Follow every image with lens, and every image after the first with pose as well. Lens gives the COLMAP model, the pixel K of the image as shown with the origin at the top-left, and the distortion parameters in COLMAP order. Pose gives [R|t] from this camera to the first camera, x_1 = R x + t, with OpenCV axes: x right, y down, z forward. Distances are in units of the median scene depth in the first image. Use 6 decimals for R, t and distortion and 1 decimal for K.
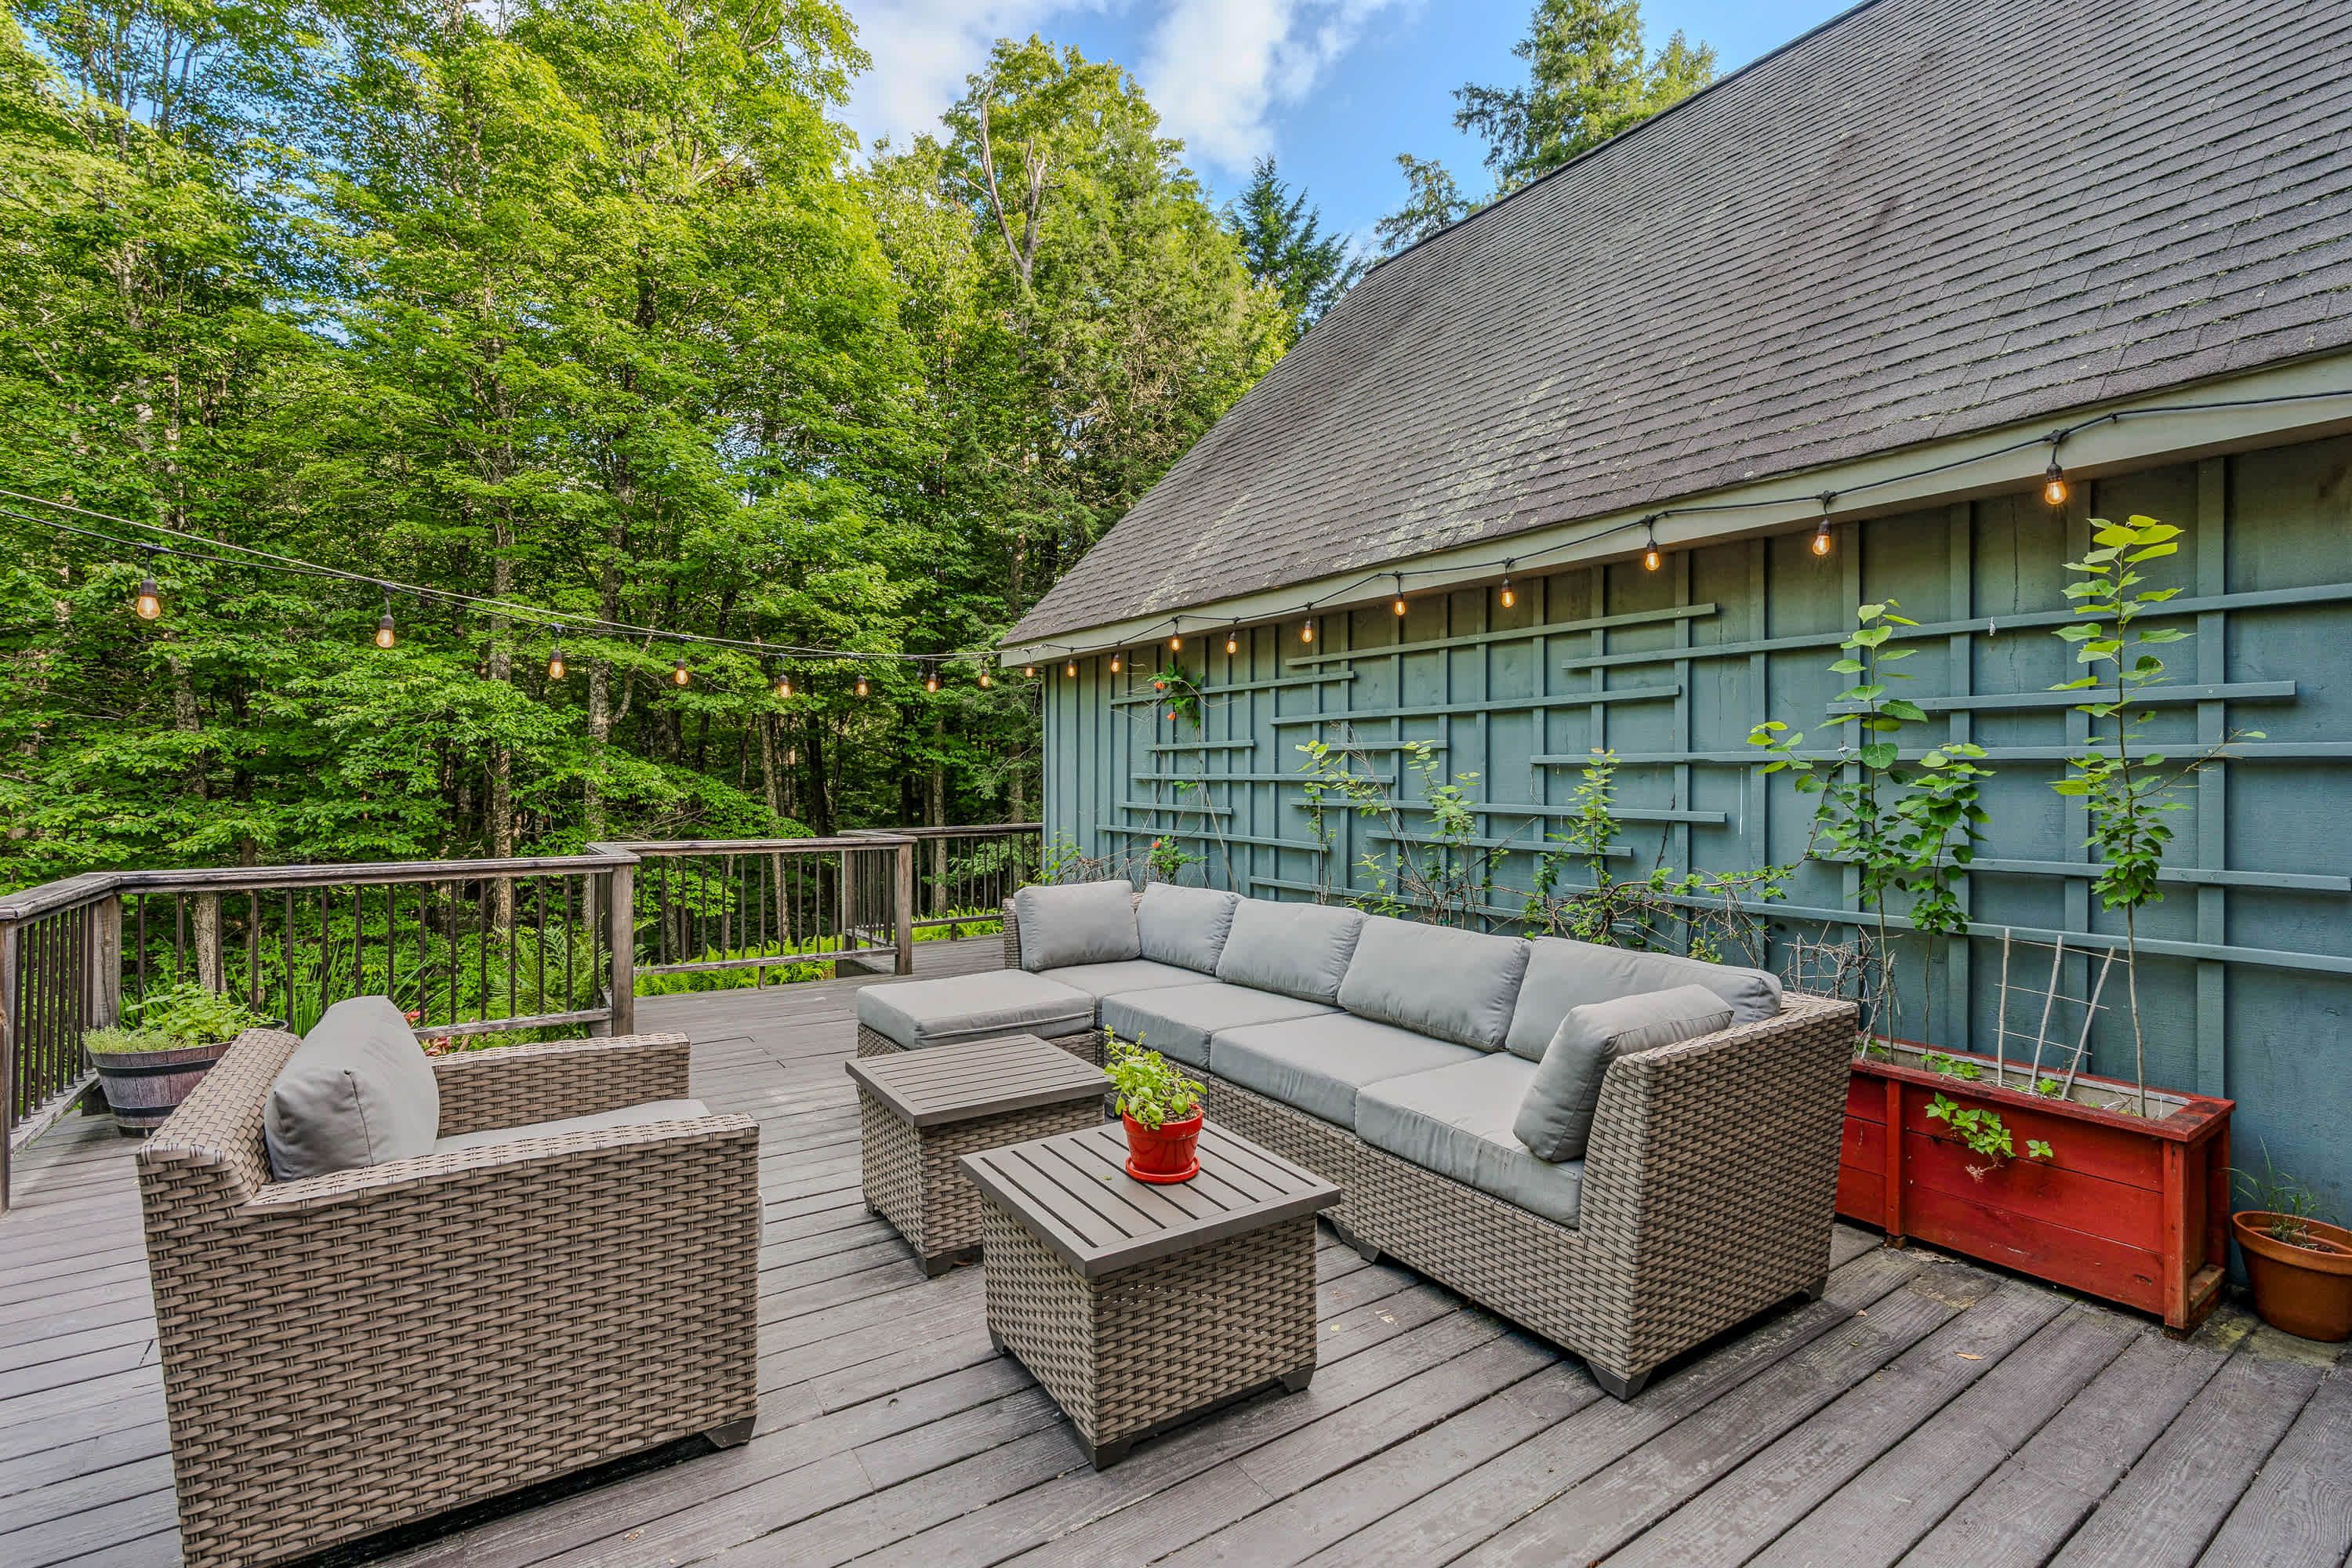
lens RADIAL K [[1080.2, 0, 1191.7], [0, 1080.2, 739.4], [0, 0, 1]] dist [-0.001275, 0.001051]
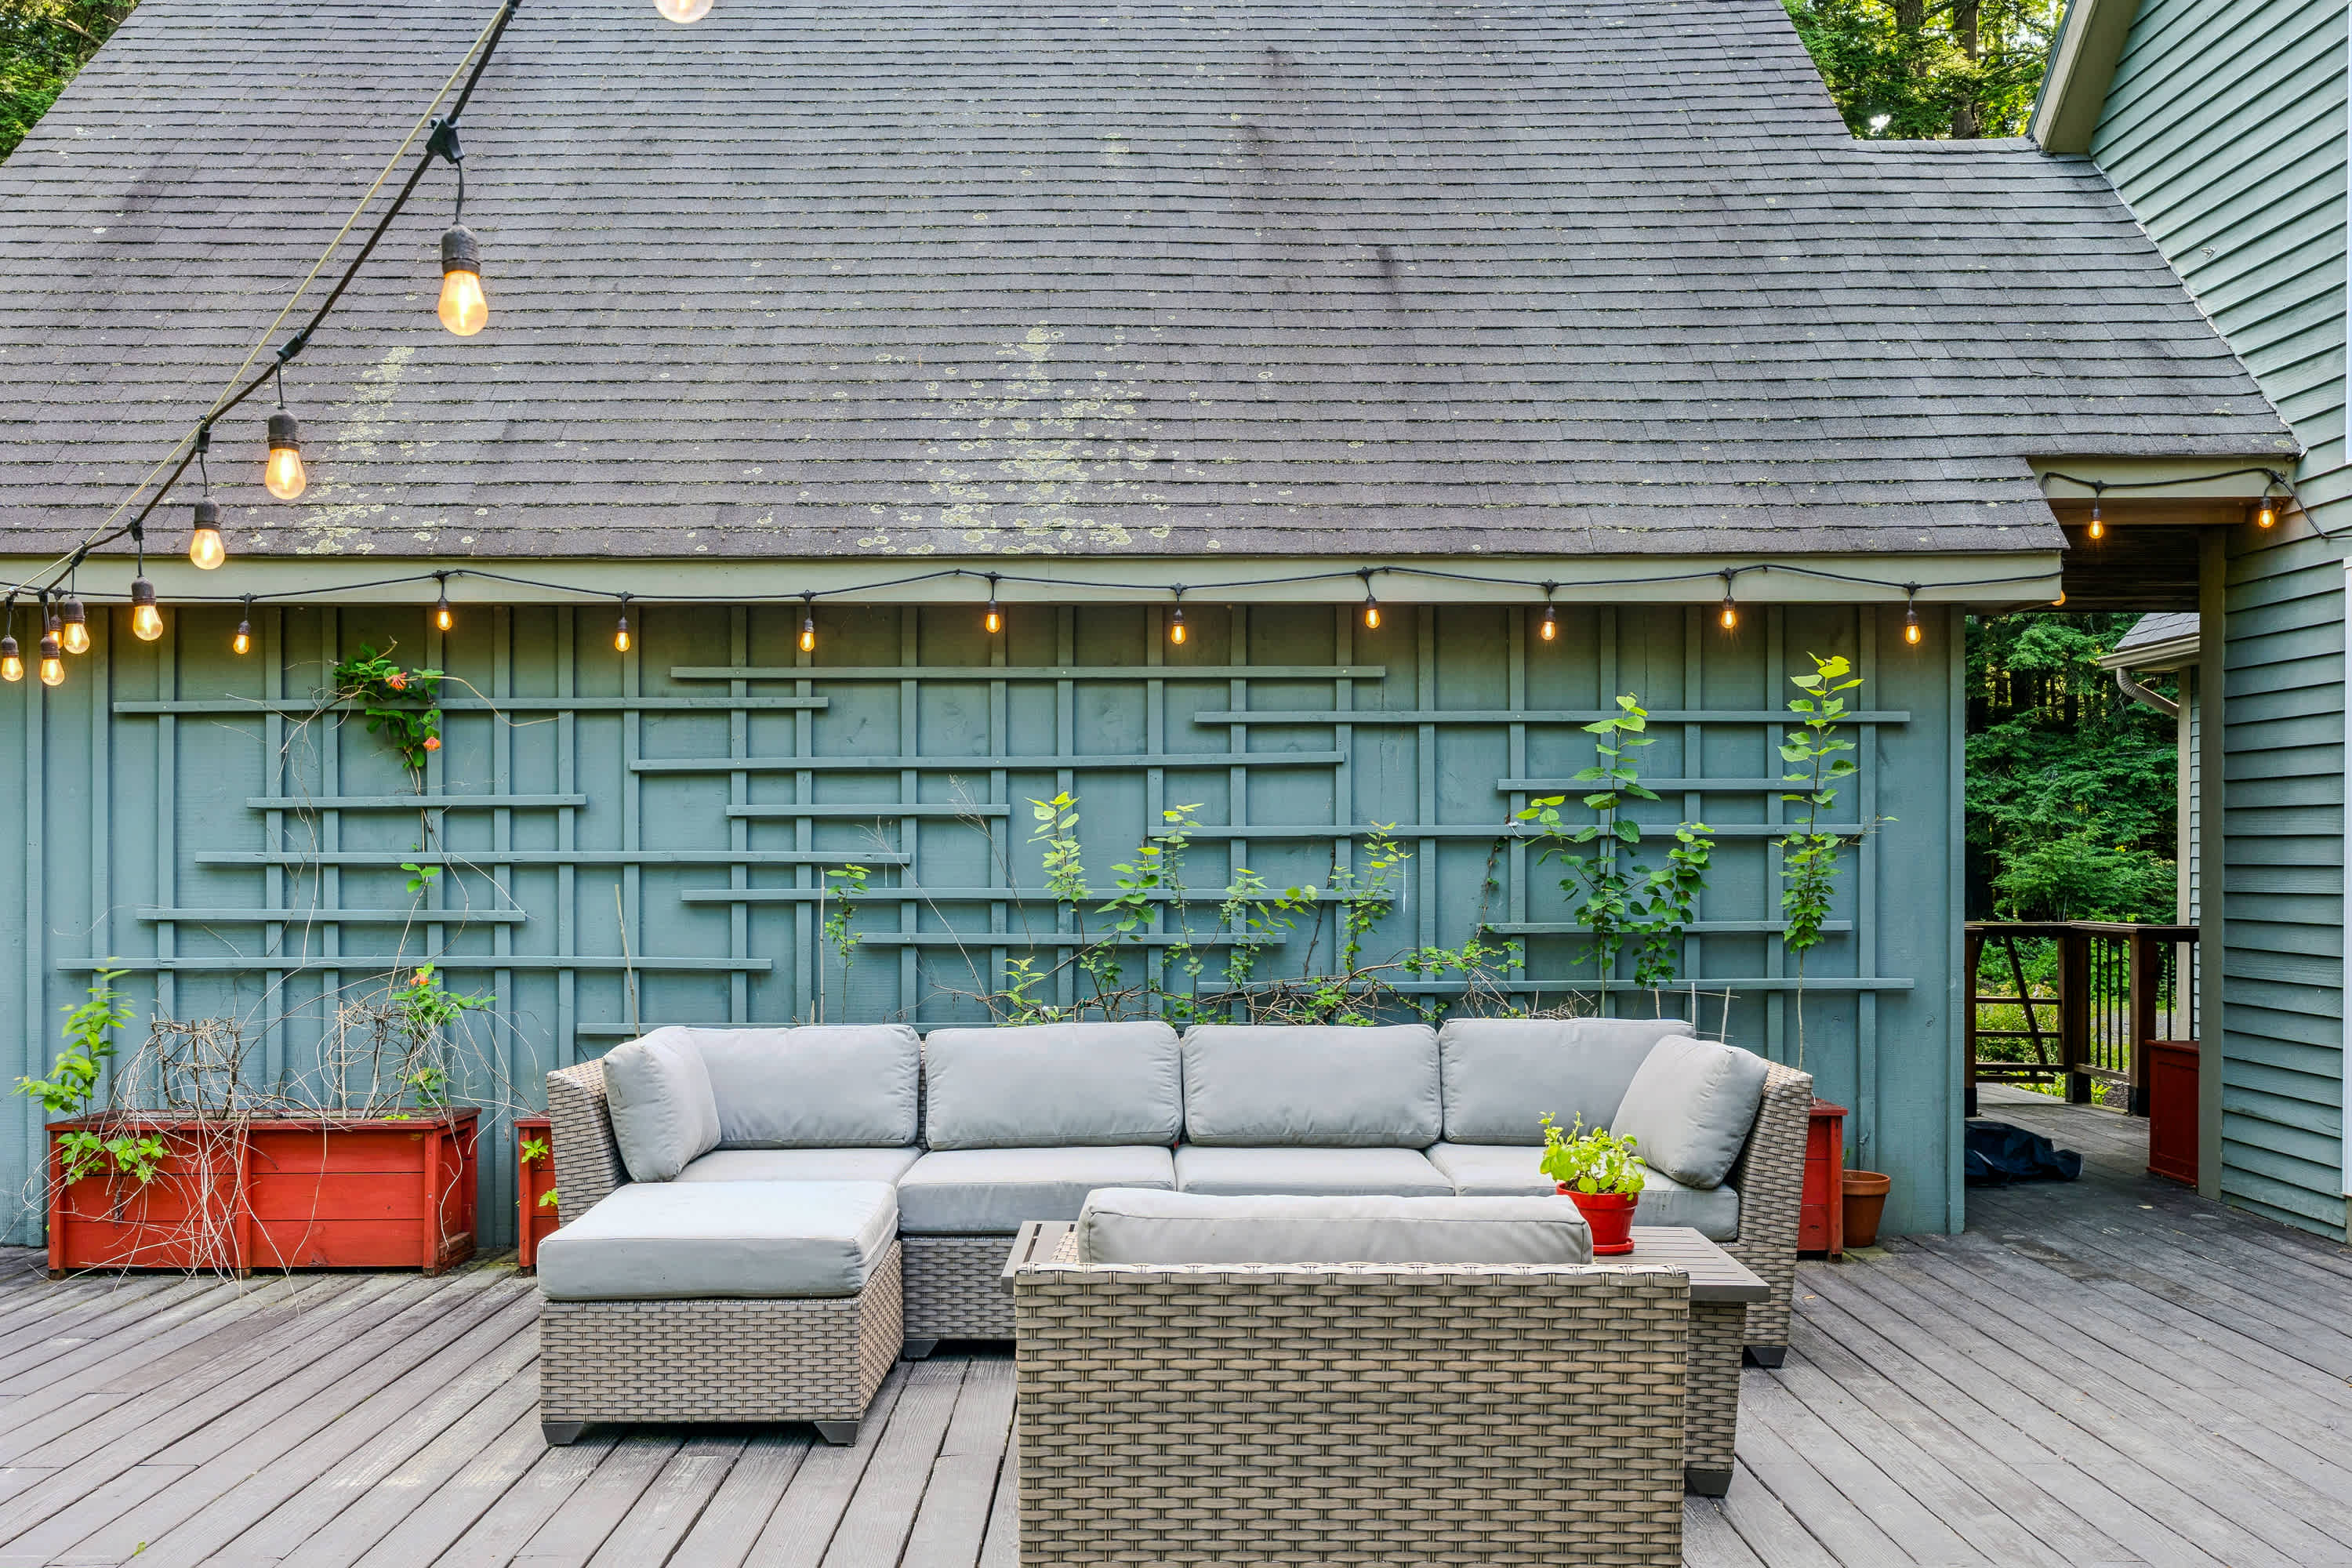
lens RADIAL K [[1996.1, 0, 1157.4], [0, 1996.1, 789.1], [0, 0, 1]] dist [0.017195, 0.002572]
pose [[0.557893, 0.018630, 0.829704, -0.841513], [-0.021790, 0.999732, -0.007796, -0.001389], [-0.829627, -0.013730, 0.558149, 0.152961]]
